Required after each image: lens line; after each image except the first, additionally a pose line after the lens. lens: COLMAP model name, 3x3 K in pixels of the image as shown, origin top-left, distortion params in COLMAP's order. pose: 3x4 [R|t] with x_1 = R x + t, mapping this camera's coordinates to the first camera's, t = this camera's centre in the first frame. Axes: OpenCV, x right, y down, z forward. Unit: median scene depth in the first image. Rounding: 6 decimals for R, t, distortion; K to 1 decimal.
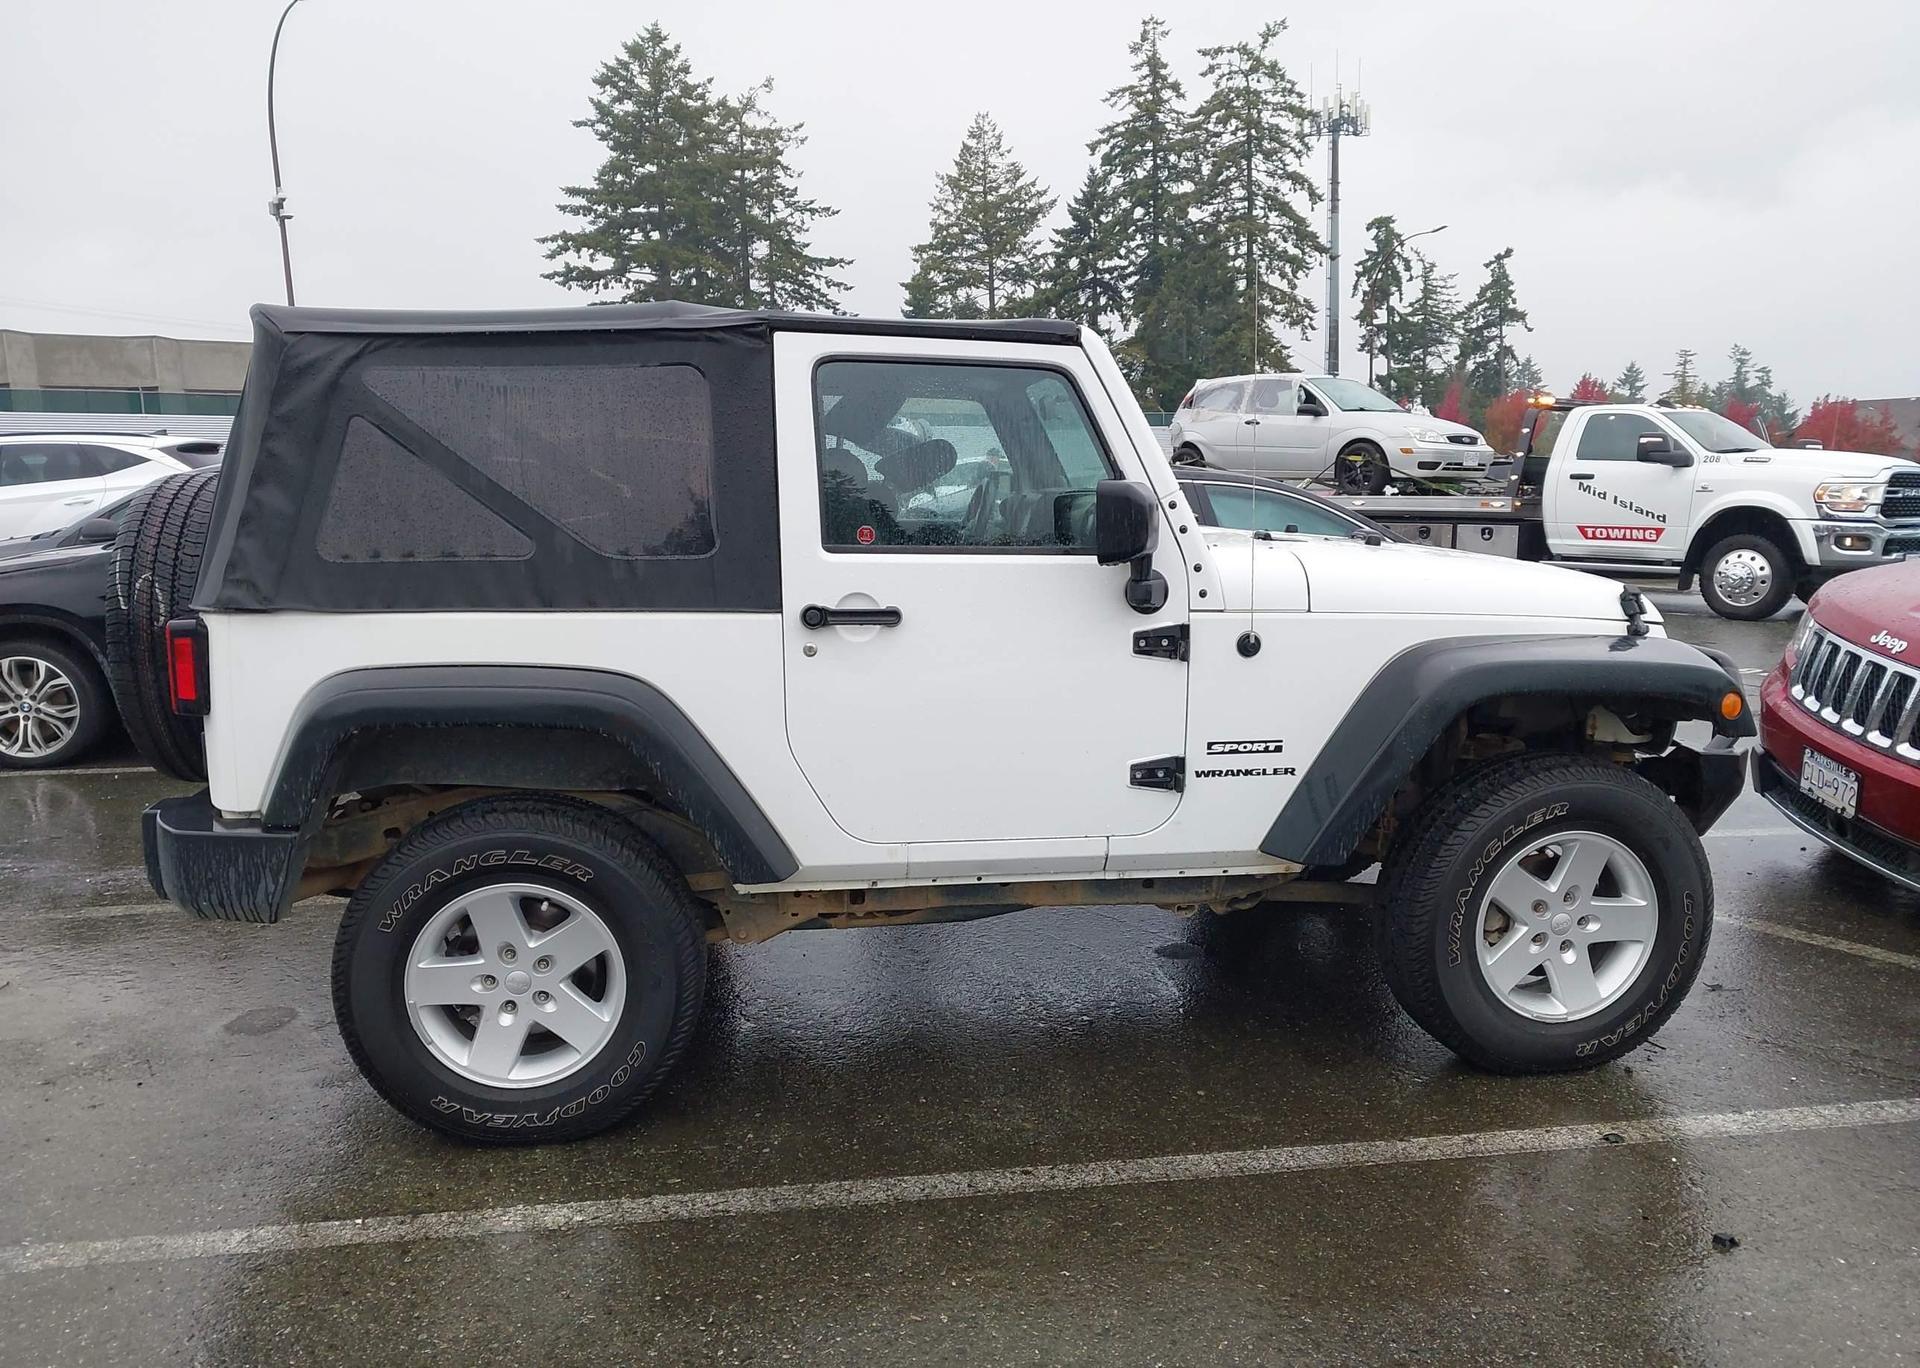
lens RADIAL K [[1512.5, 0, 960.4], [0, 1512.5, 709.1], [0, 0, 1]] dist [0.088720, -0.213264]
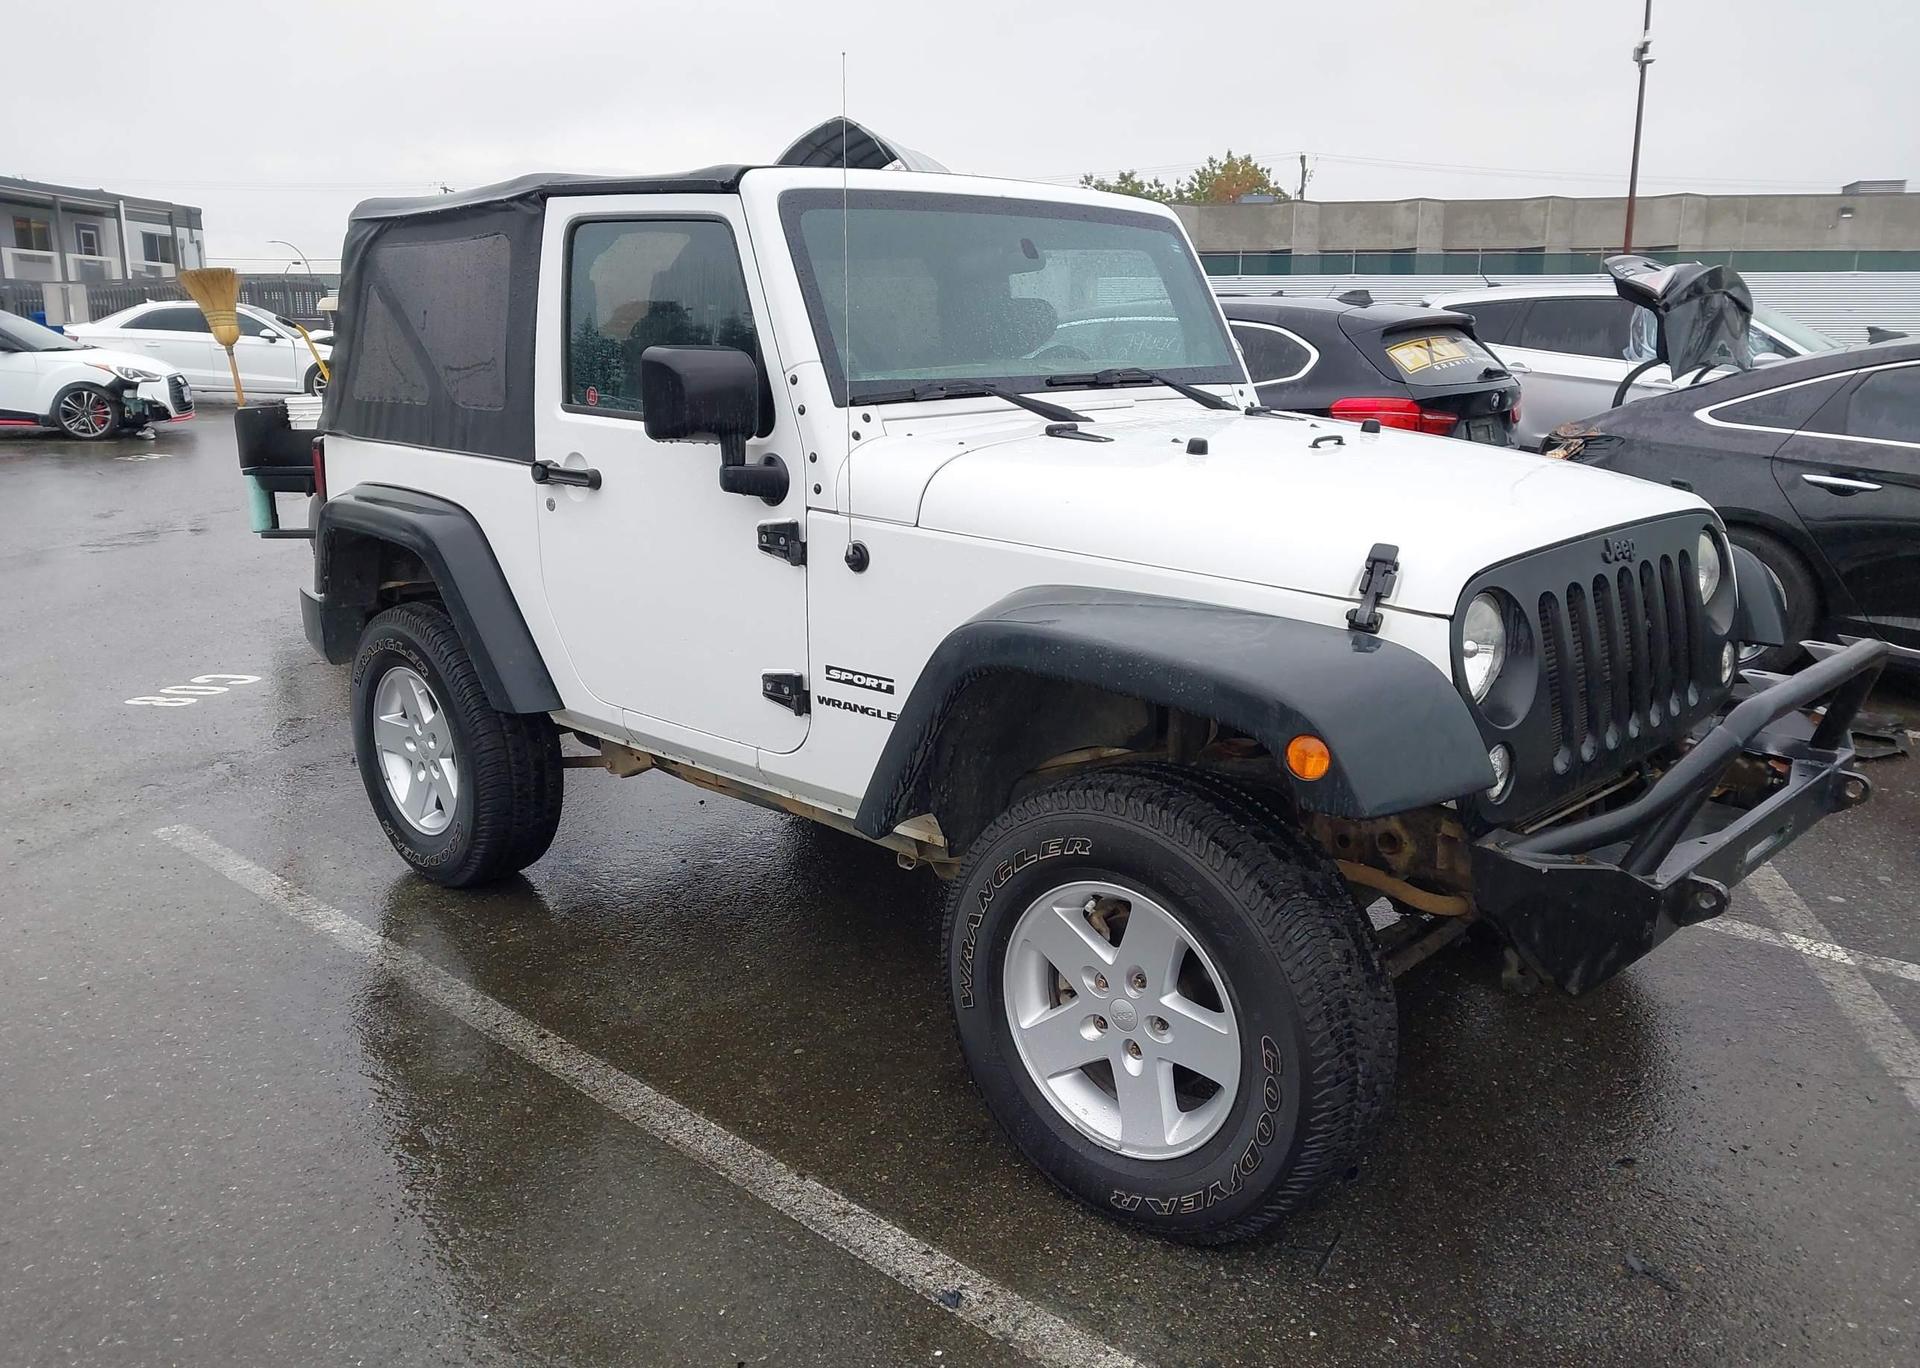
lens RADIAL K [[1494.2, 0, 957.6], [0, 1494.2, 710.3], [0, 0, 1]] dist [0.098872, -0.103148]
pose [[0.631162, 0.200072, -0.749403, 0.813301], [-0.133297, 0.979765, 0.149307, -0.085567], [0.764111, 0.005656, 0.645060, 0.487772]]
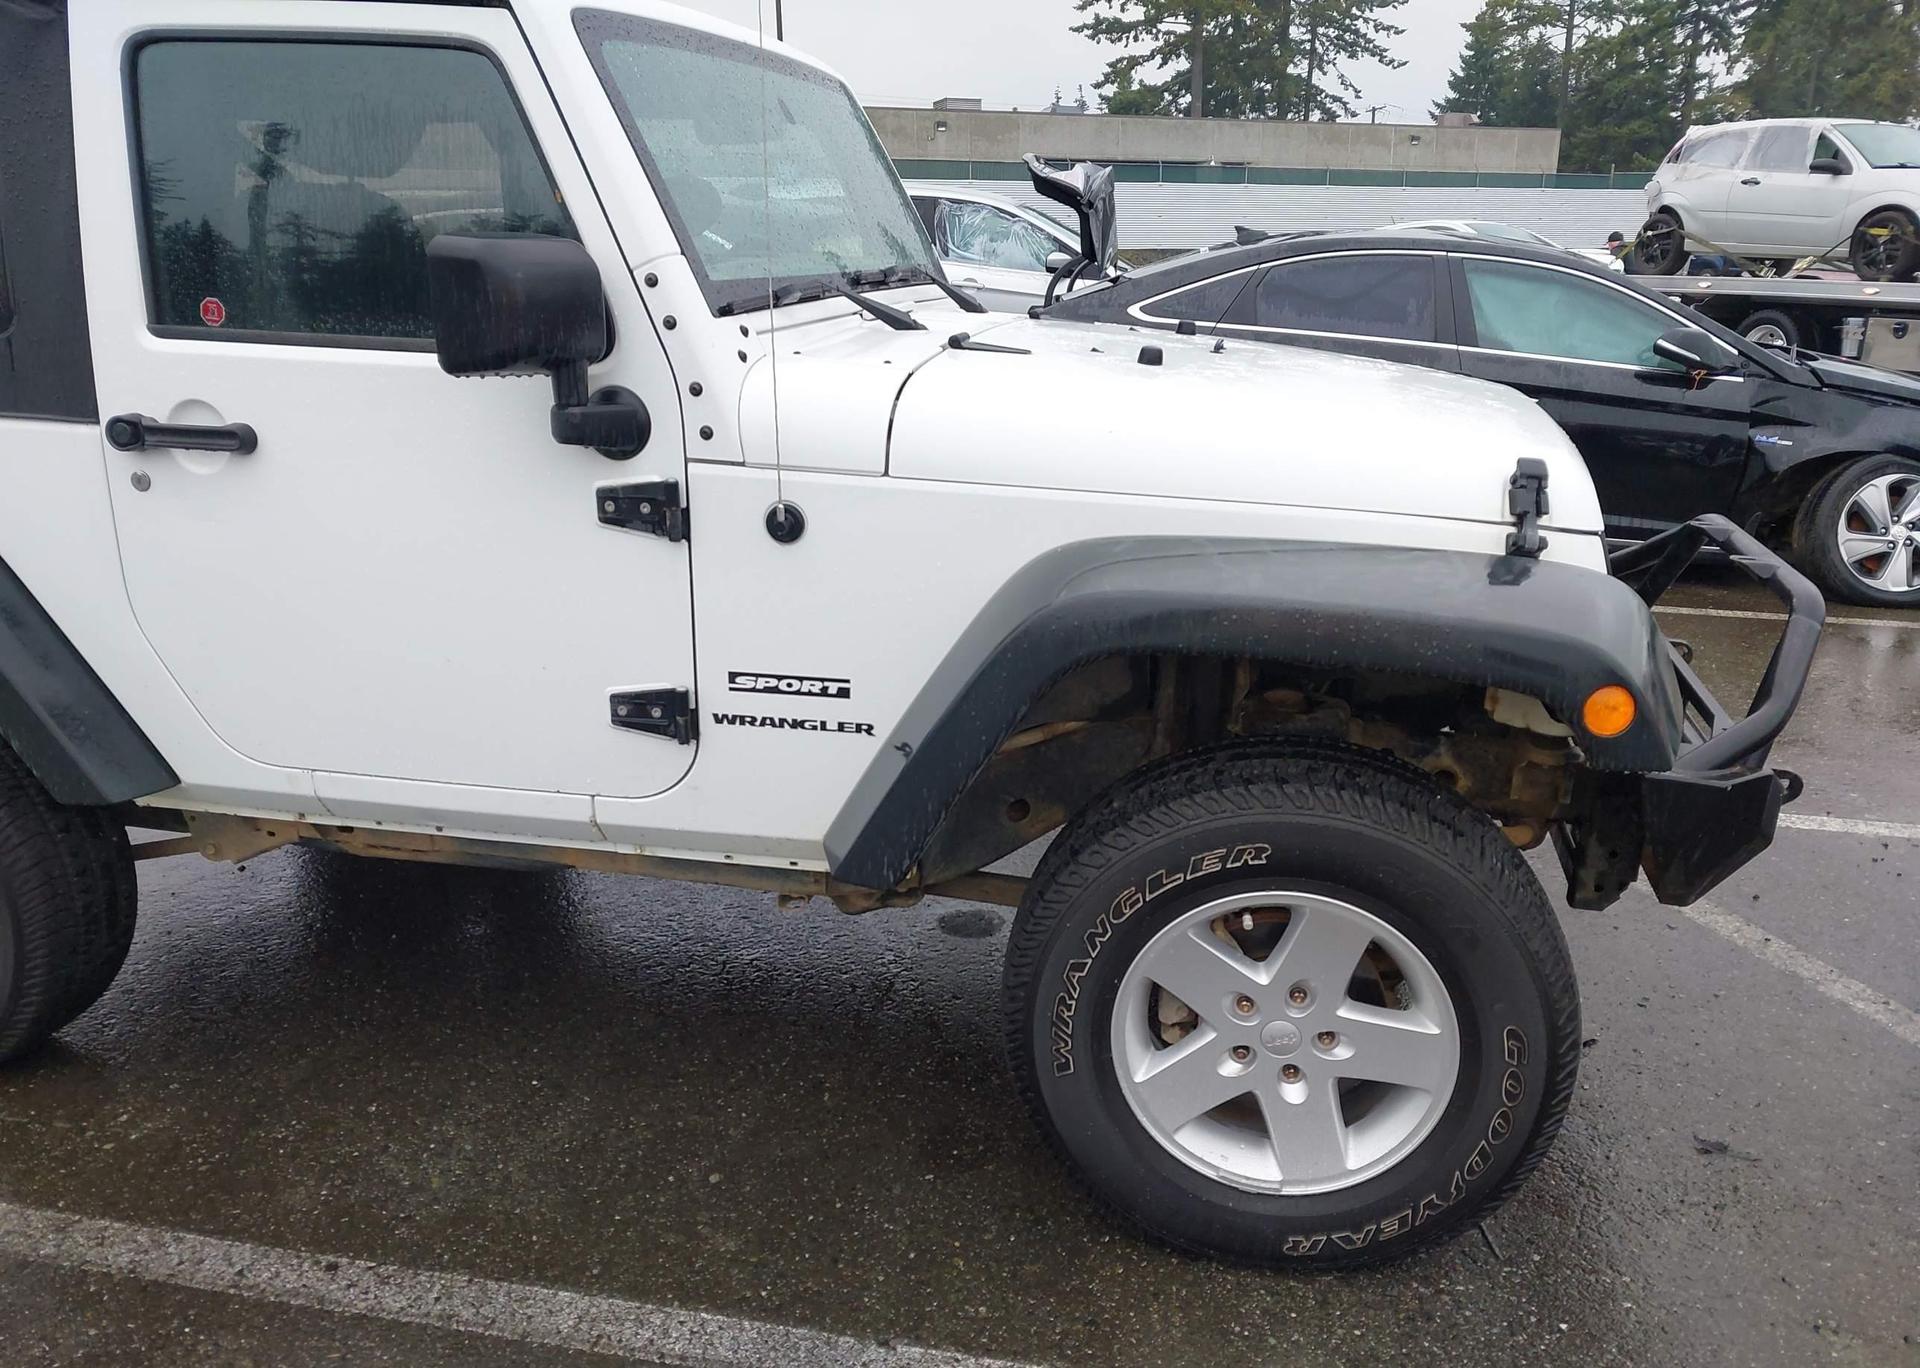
lens RADIAL K [[1496.2, 0, 961.4], [0, 1496.2, 723.4], [0, 0, 1]] dist [0.063300, -0.072833]
pose [[0.939904, 0.119166, -0.319969, 0.438675], [-0.068638, 0.983932, 0.164821, -0.064107], [0.334469, -0.132954, 0.932981, 0.423179]]
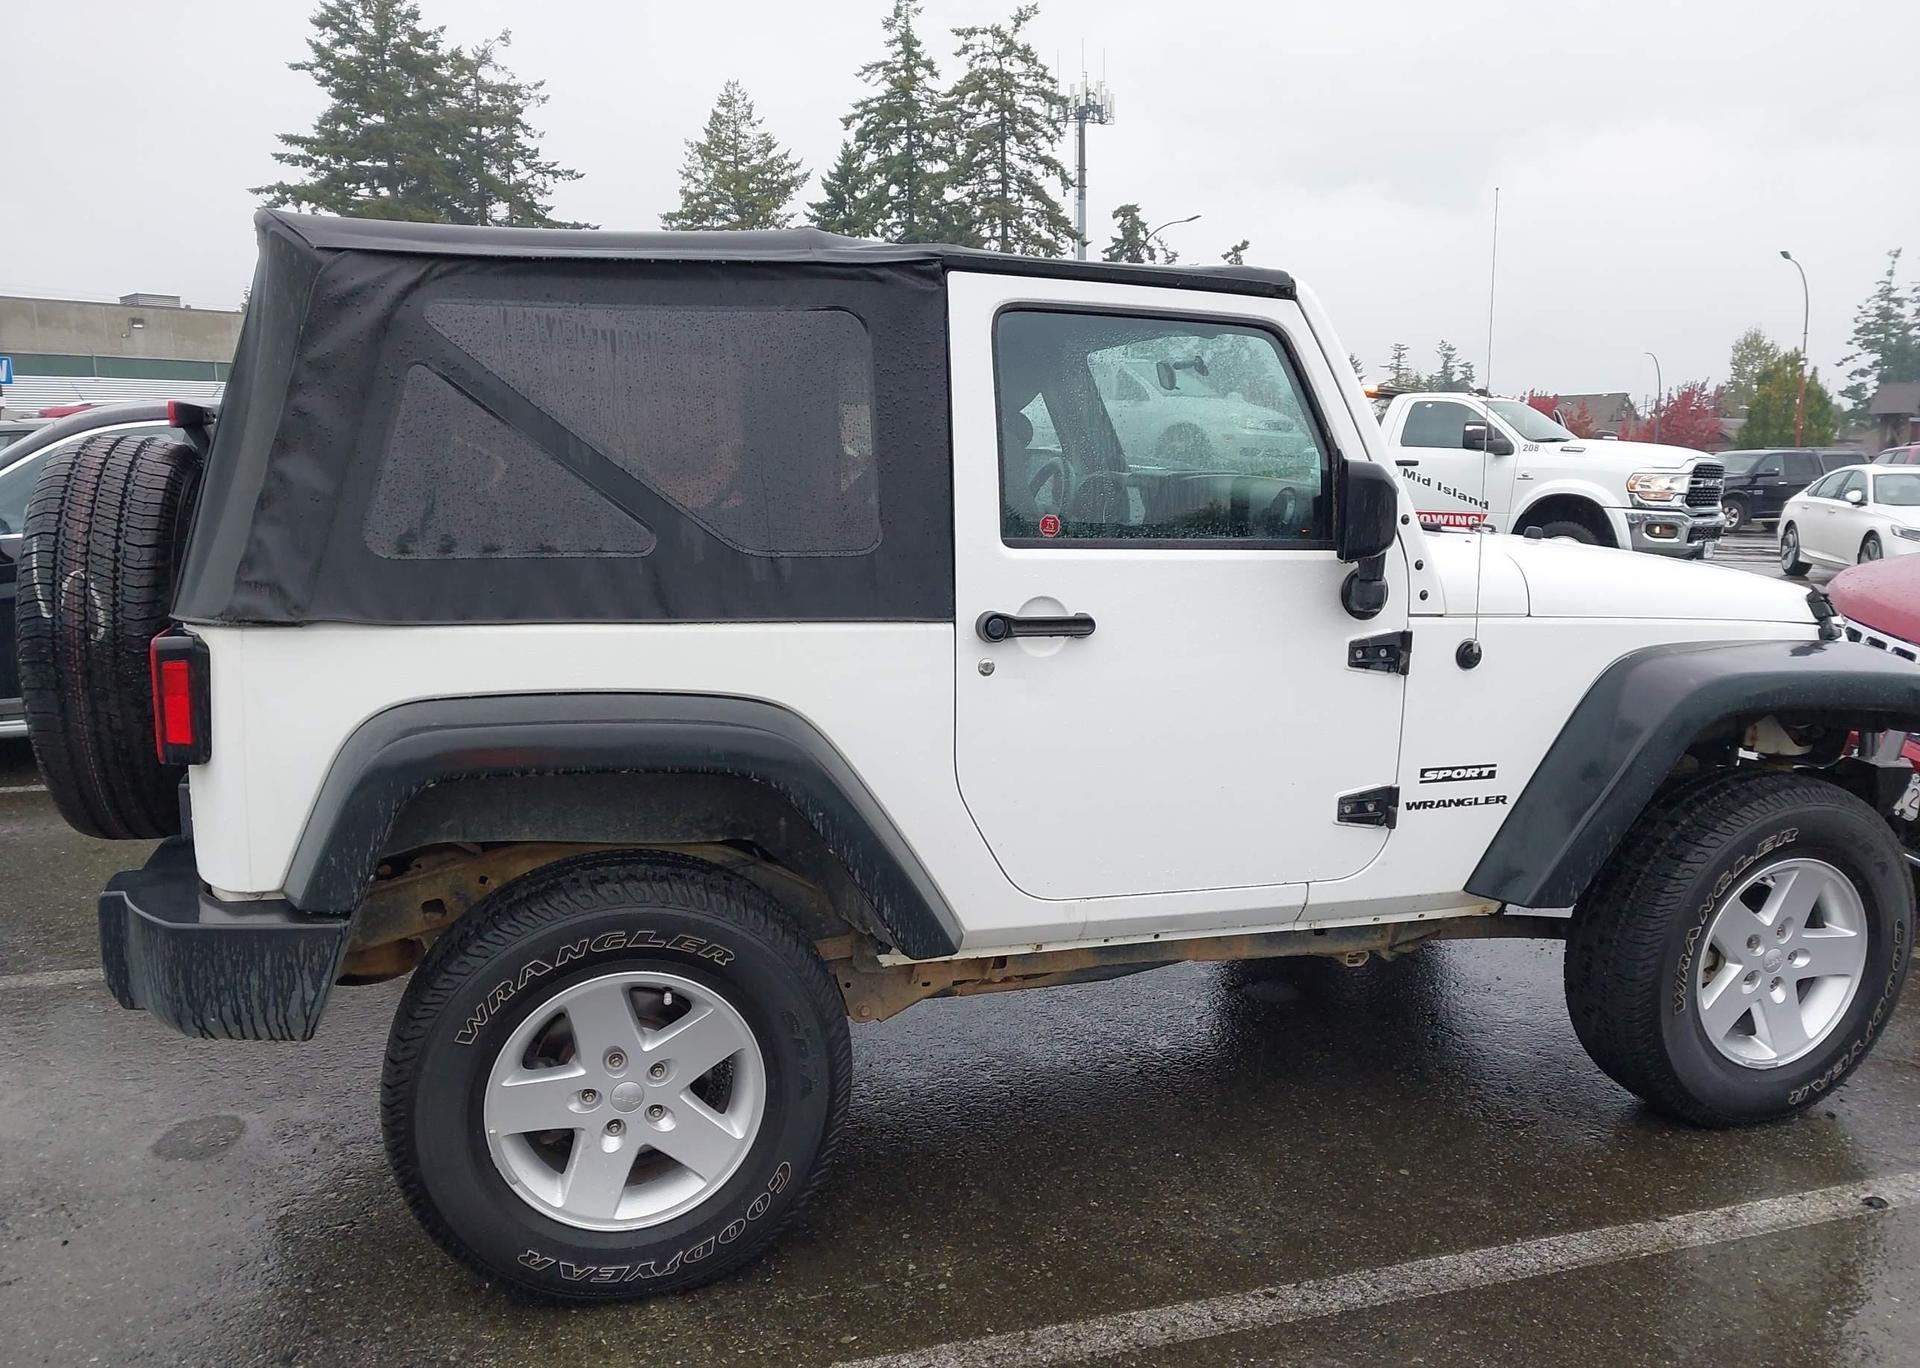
lens RADIAL K [[1516.3, 0, 959.2], [0, 1516.3, 712.3], [0, 0, 1]] dist [0.031650, -0.039218]
pose [[0.986074, -0.013676, 0.165744, -0.226556], [0.011021, 0.999796, 0.016928, -0.026375], [-0.165942, -0.014865, 0.986024, 0.186350]]
